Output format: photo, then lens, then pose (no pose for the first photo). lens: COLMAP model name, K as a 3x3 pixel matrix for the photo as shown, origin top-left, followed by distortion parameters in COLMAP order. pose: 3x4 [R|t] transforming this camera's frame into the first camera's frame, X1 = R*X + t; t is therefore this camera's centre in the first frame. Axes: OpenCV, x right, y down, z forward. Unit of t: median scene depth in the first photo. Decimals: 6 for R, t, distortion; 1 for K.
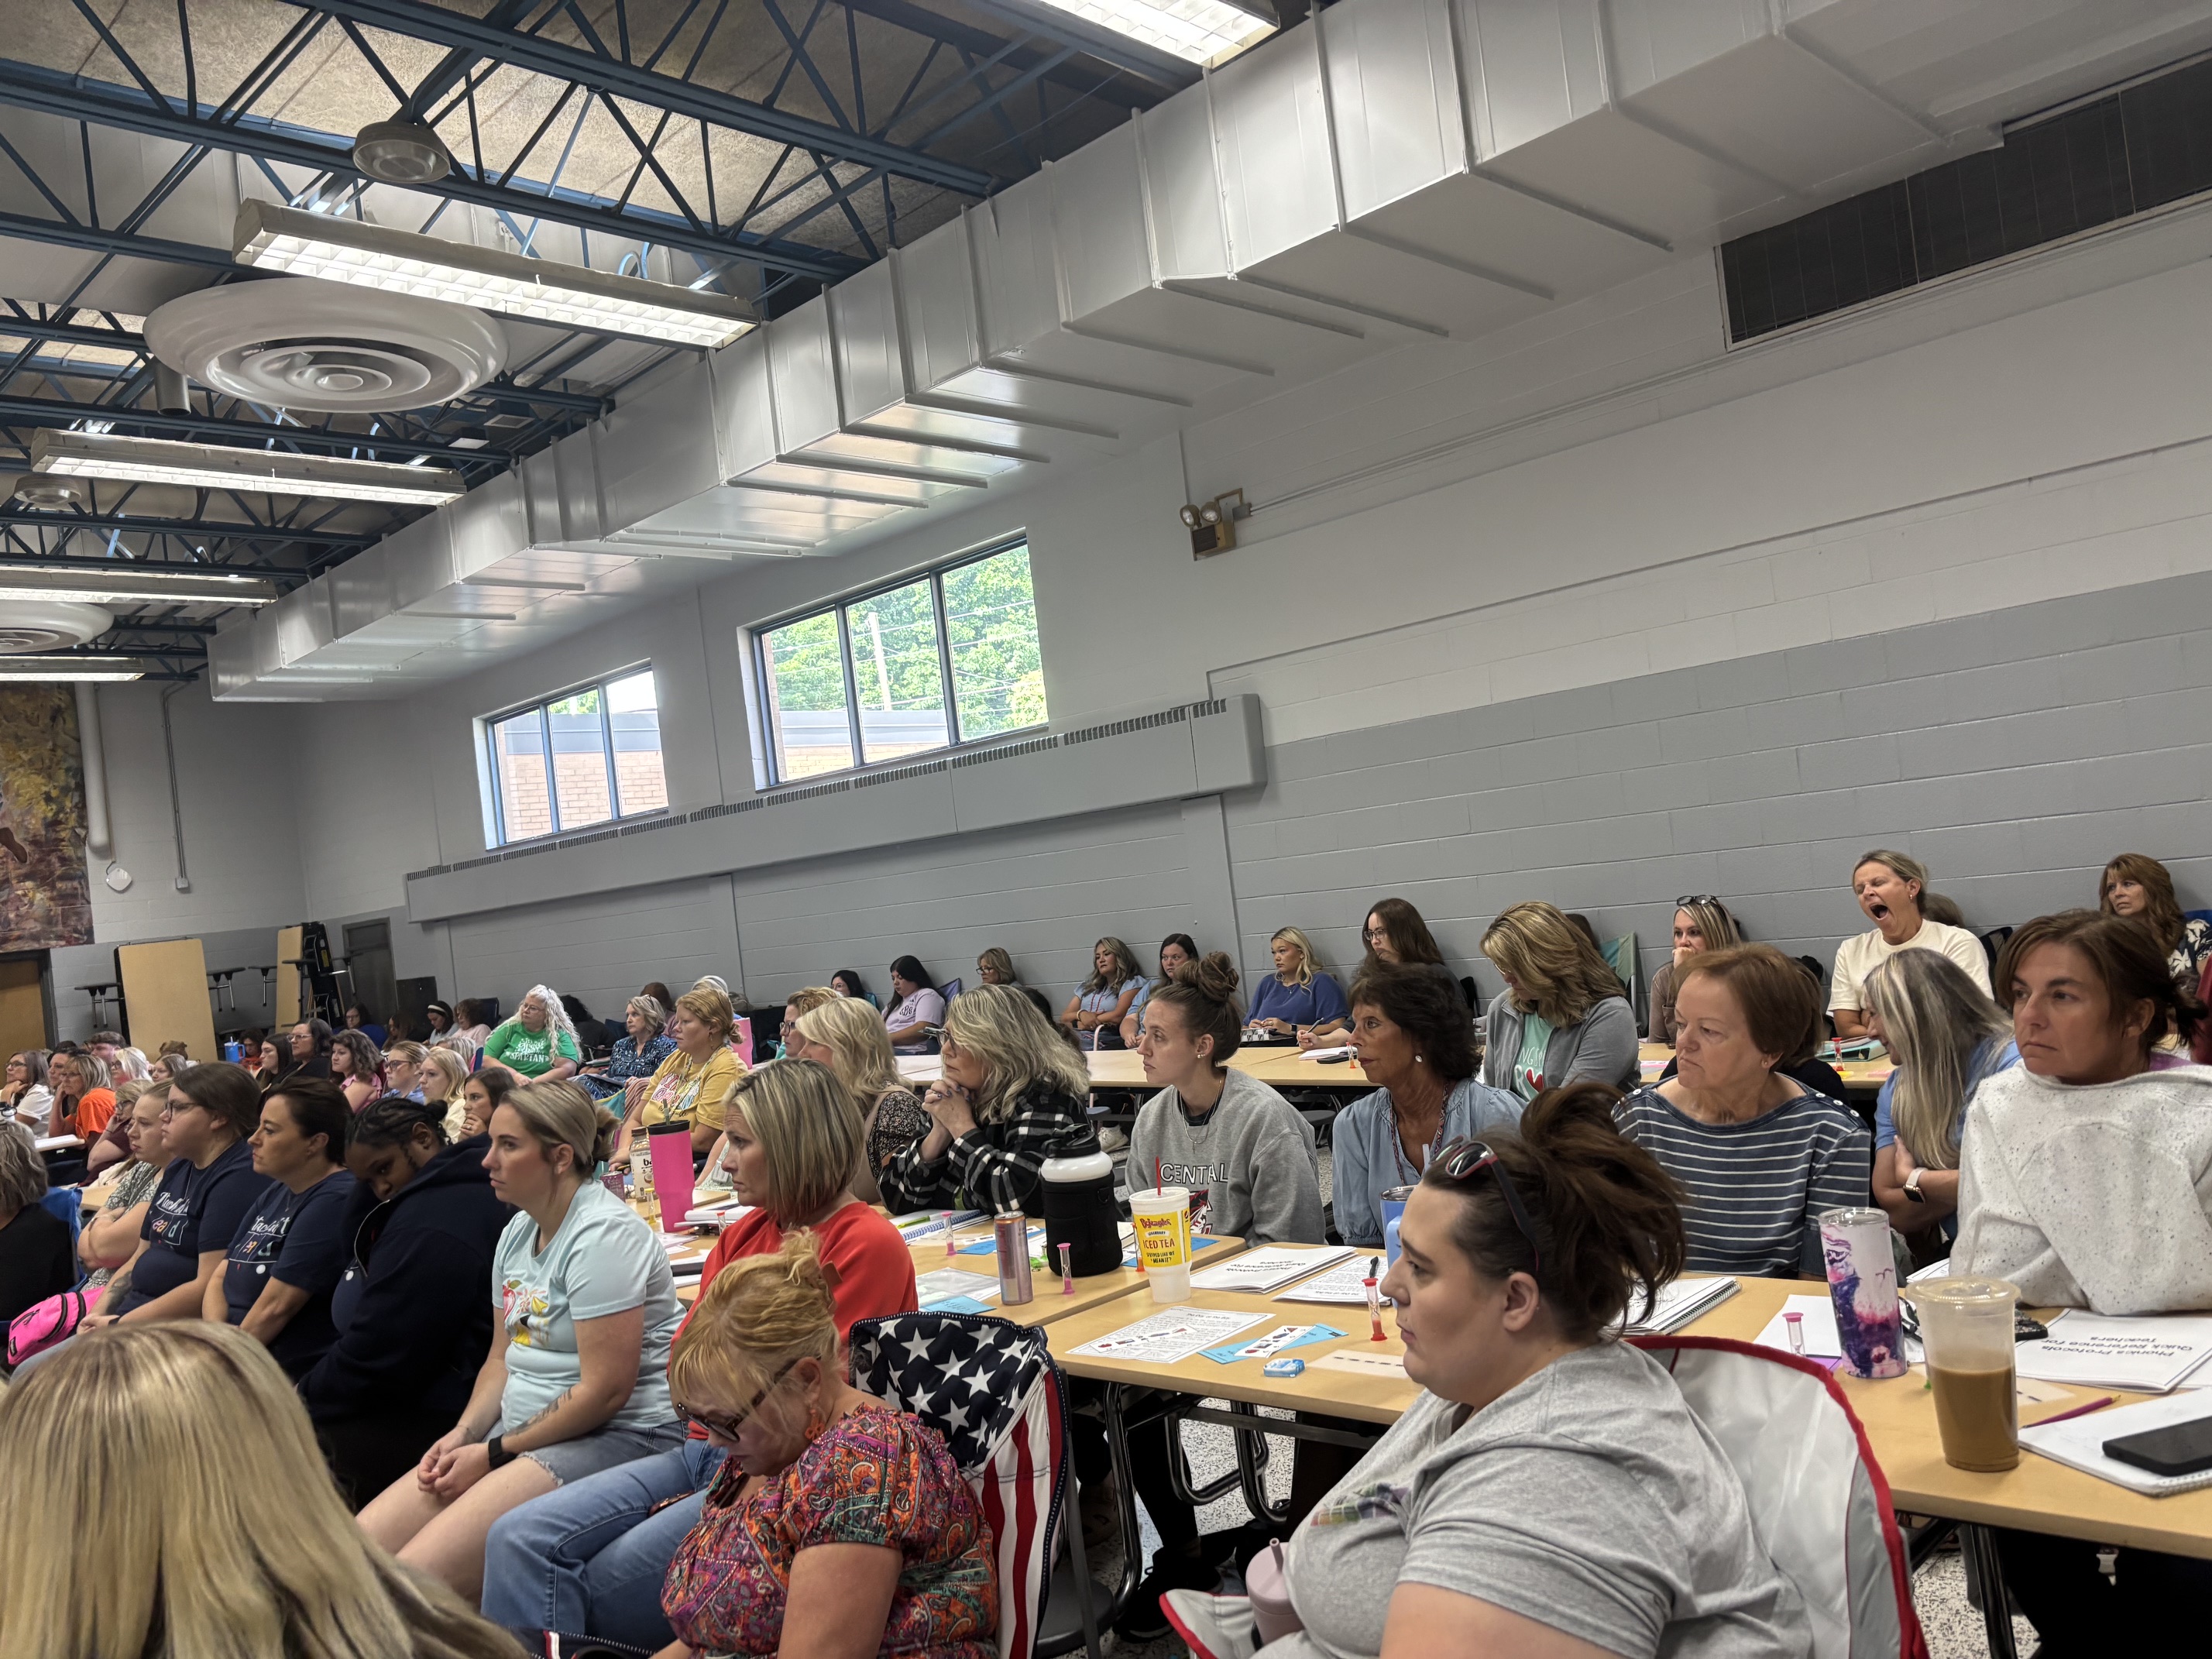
lens RADIAL K [[1678.9, 0, 1142.3], [0, 1678.9, 826.3], [0, 0, 1]] dist [-0.000218, -0.013492]
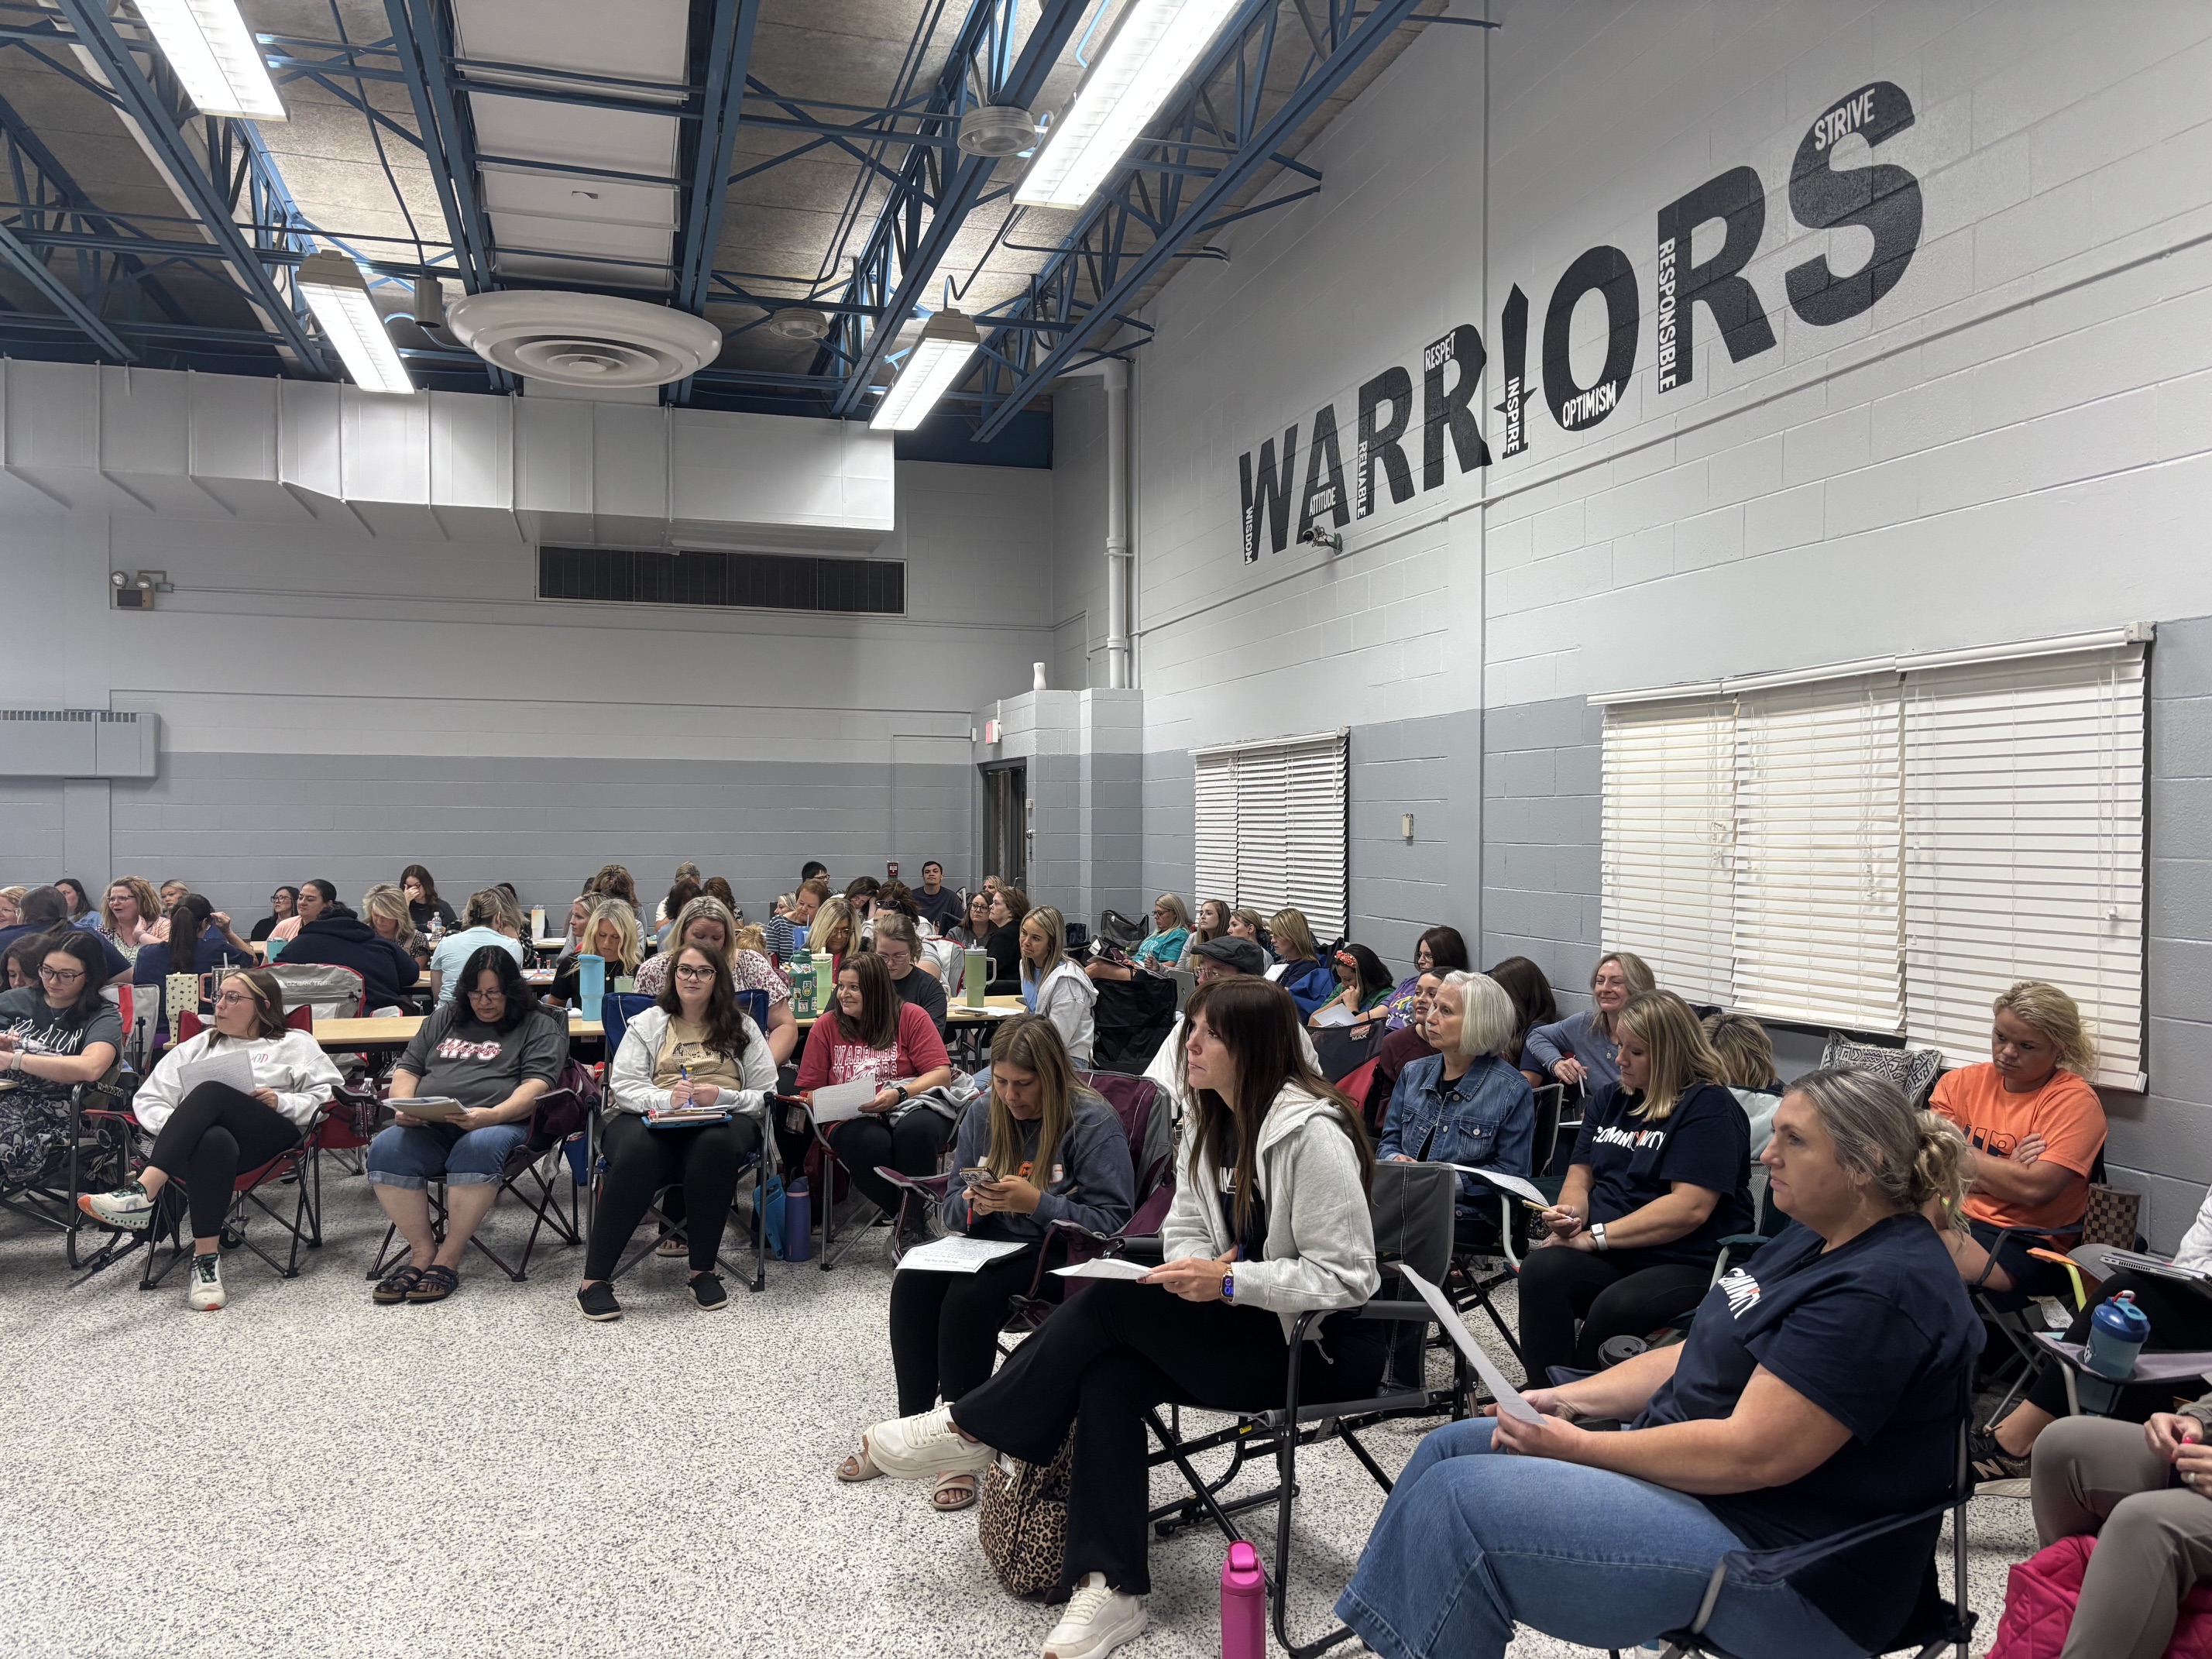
lens RADIAL K [[1679.3, 0, 1106.0], [0, 1679.3, 829.5], [0, 0, 1]] dist [0.009288, -0.052586]
pose [[0.492830, 0.123516, 0.861314, -0.762332], [-0.103385, 0.991174, -0.082983, 0.053913], [-0.863962, -0.048150, 0.501250, -0.428389]]
